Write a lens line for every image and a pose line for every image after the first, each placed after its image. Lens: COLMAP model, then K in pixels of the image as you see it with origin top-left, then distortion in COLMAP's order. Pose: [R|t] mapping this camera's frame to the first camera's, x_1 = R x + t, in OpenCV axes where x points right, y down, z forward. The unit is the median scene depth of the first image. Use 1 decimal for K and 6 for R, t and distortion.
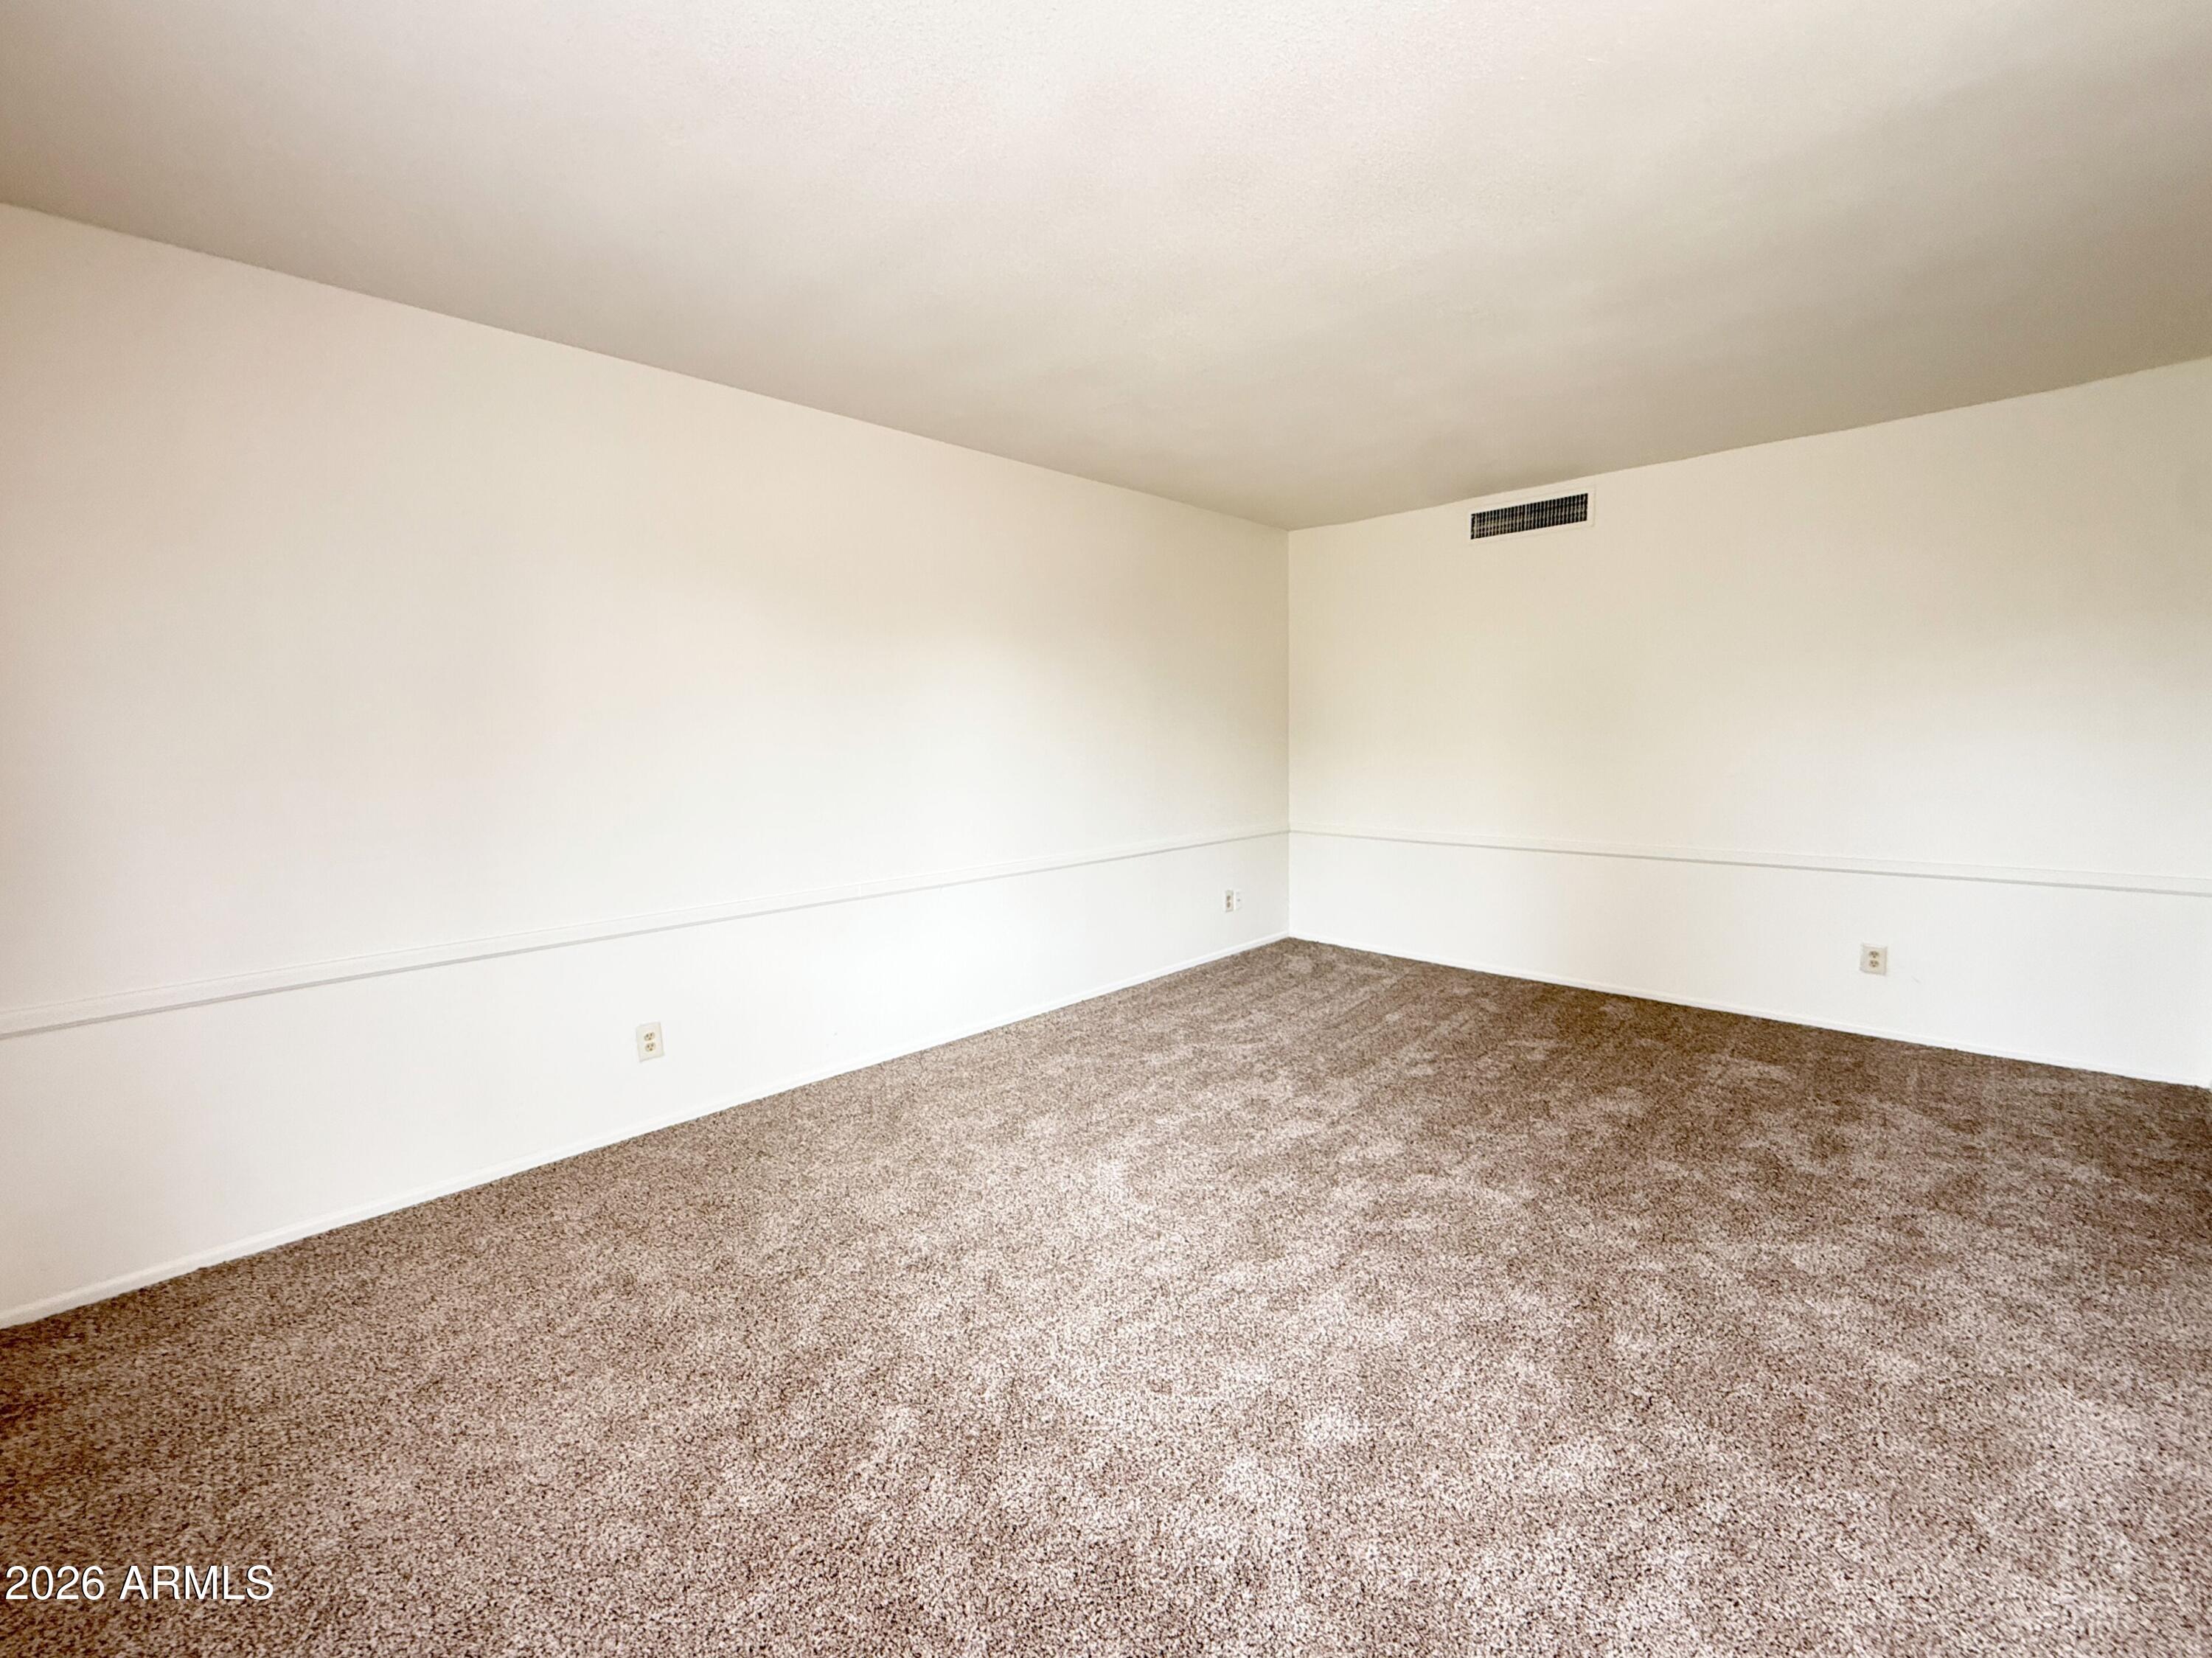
lens RADIAL K [[886.5, 0, 1103.9], [0, 886.5, 834.8], [0, 0, 1]] dist [-0.002112, -0.000034]
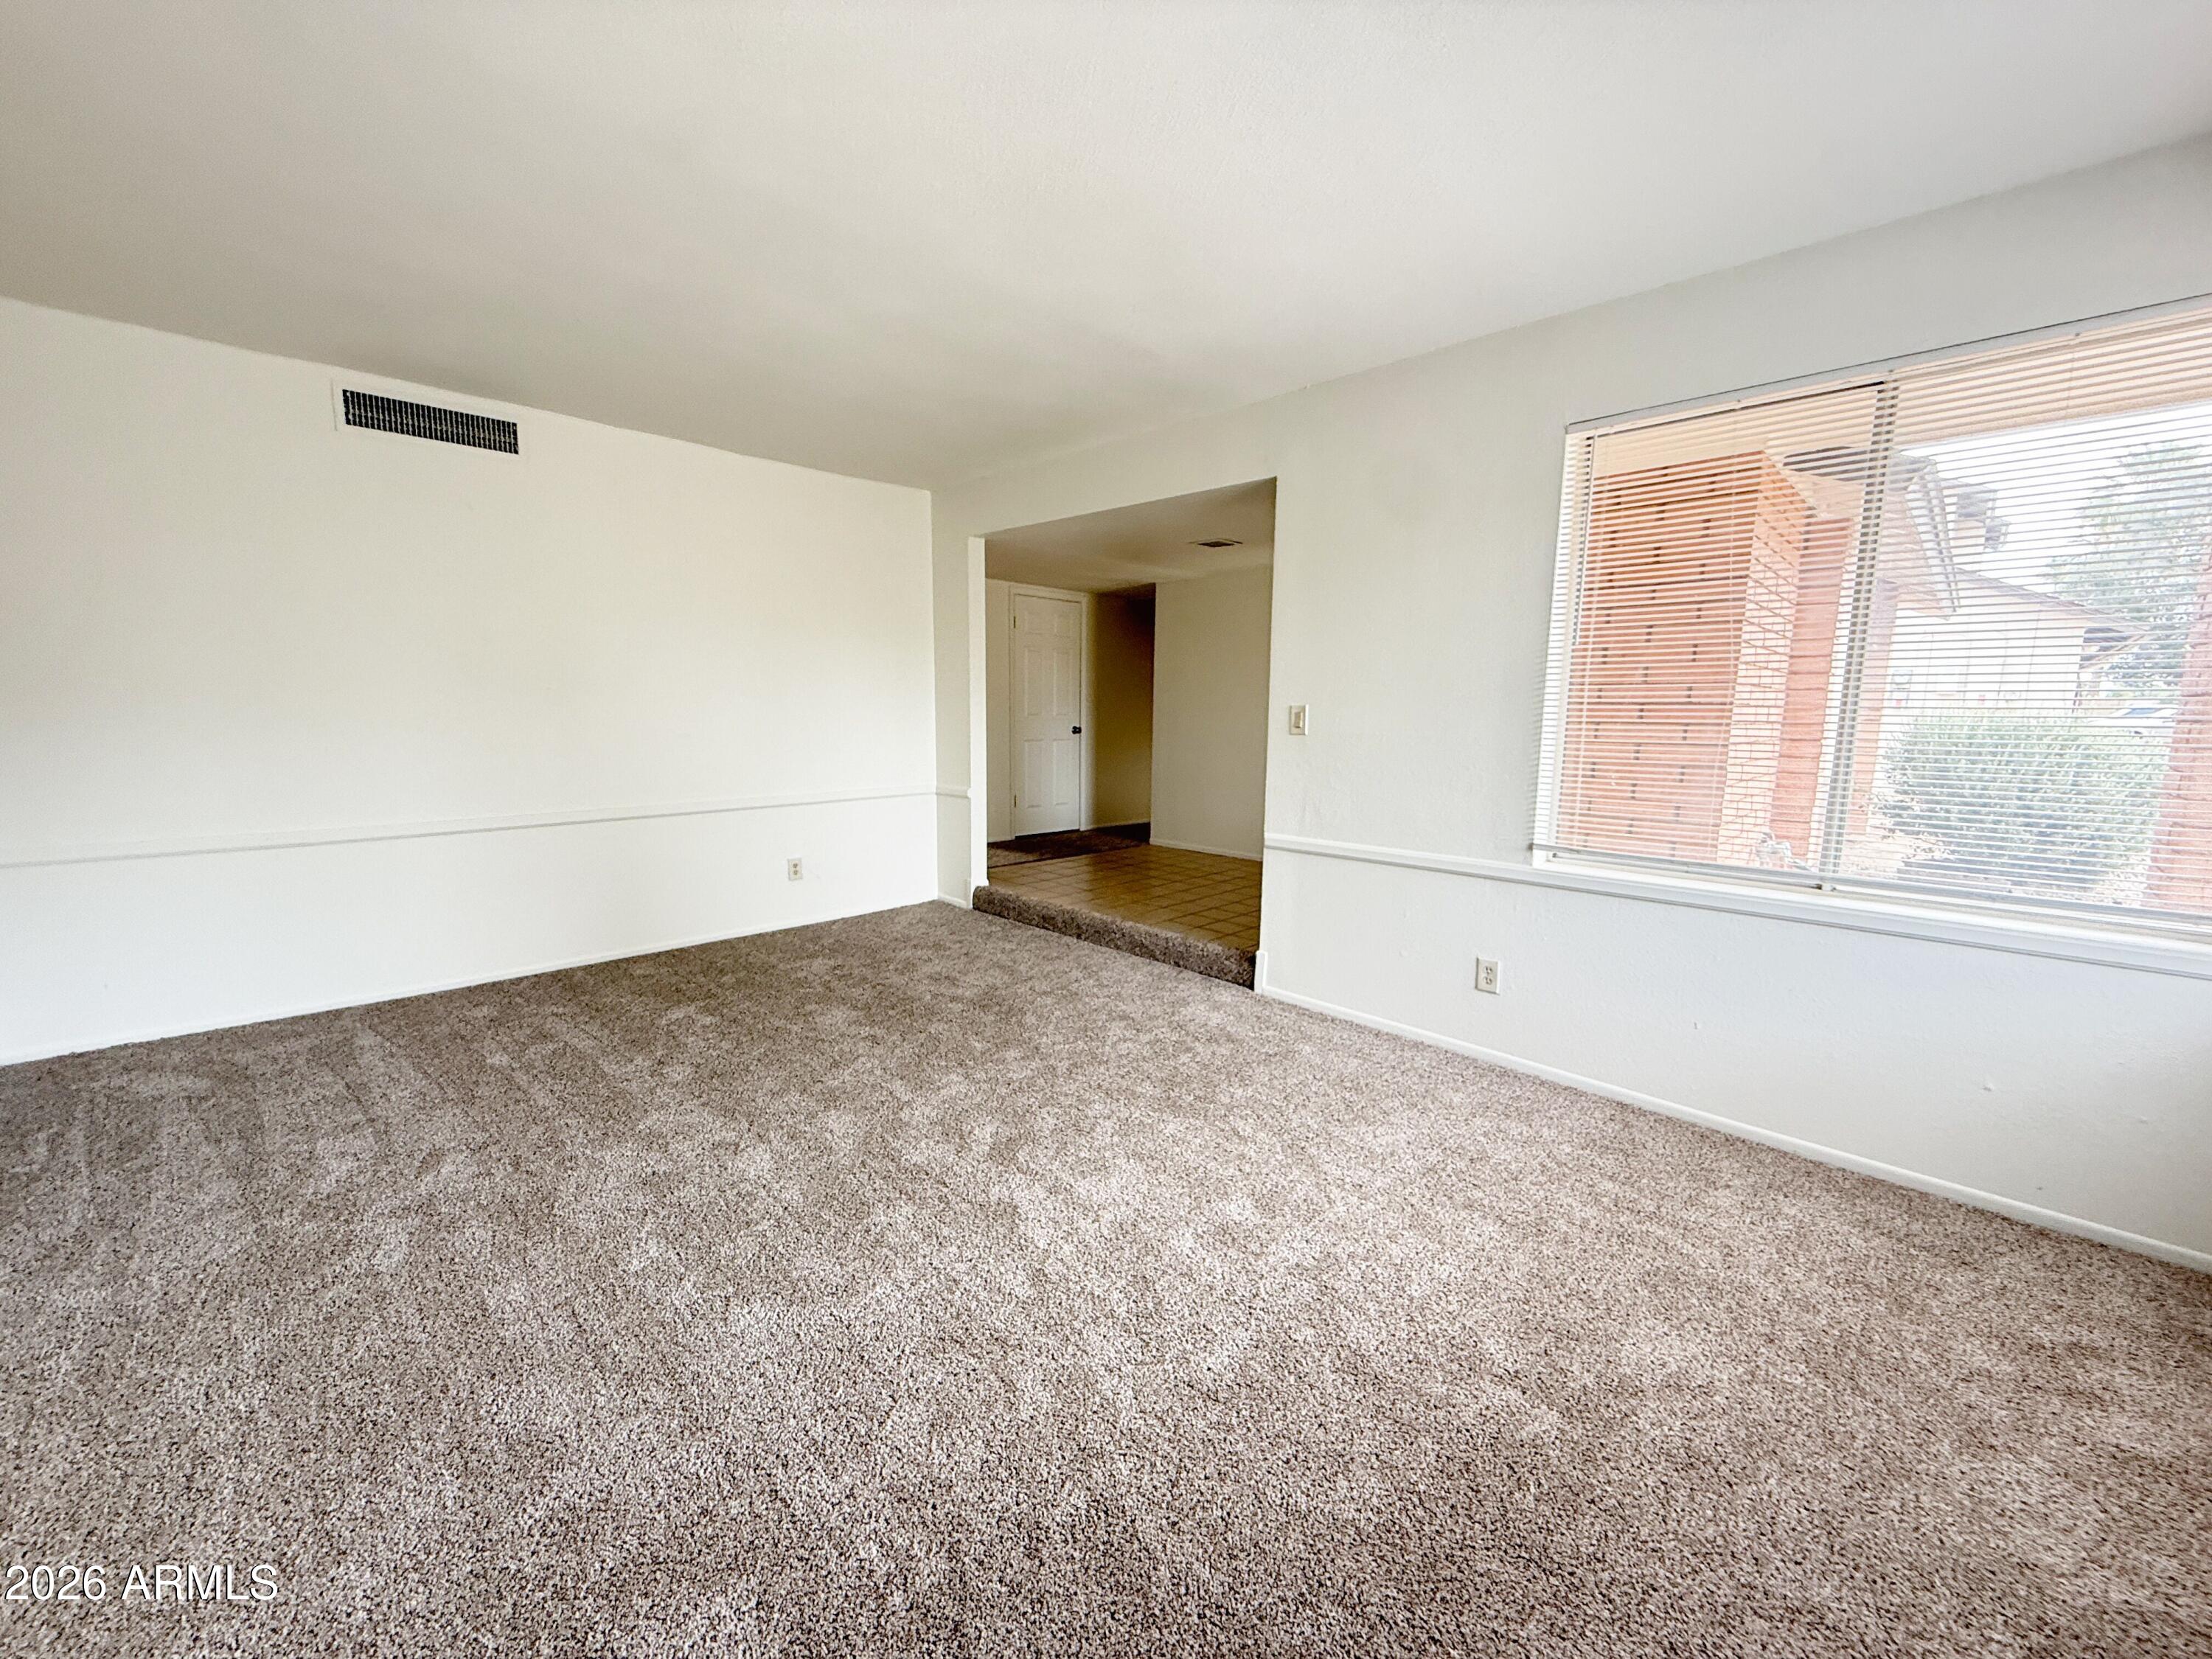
lens RADIAL K [[886.6, 0, 1103.2], [0, 886.6, 826.2], [0, 0, 1]] dist [-0.002112, -0.000034]
pose [[0.008293, -0.120965, 0.992622, -0.462856], [0.096721, 0.988099, 0.119606, -0.039426], [-0.995277, 0.095015, 0.019894, 0.513093]]
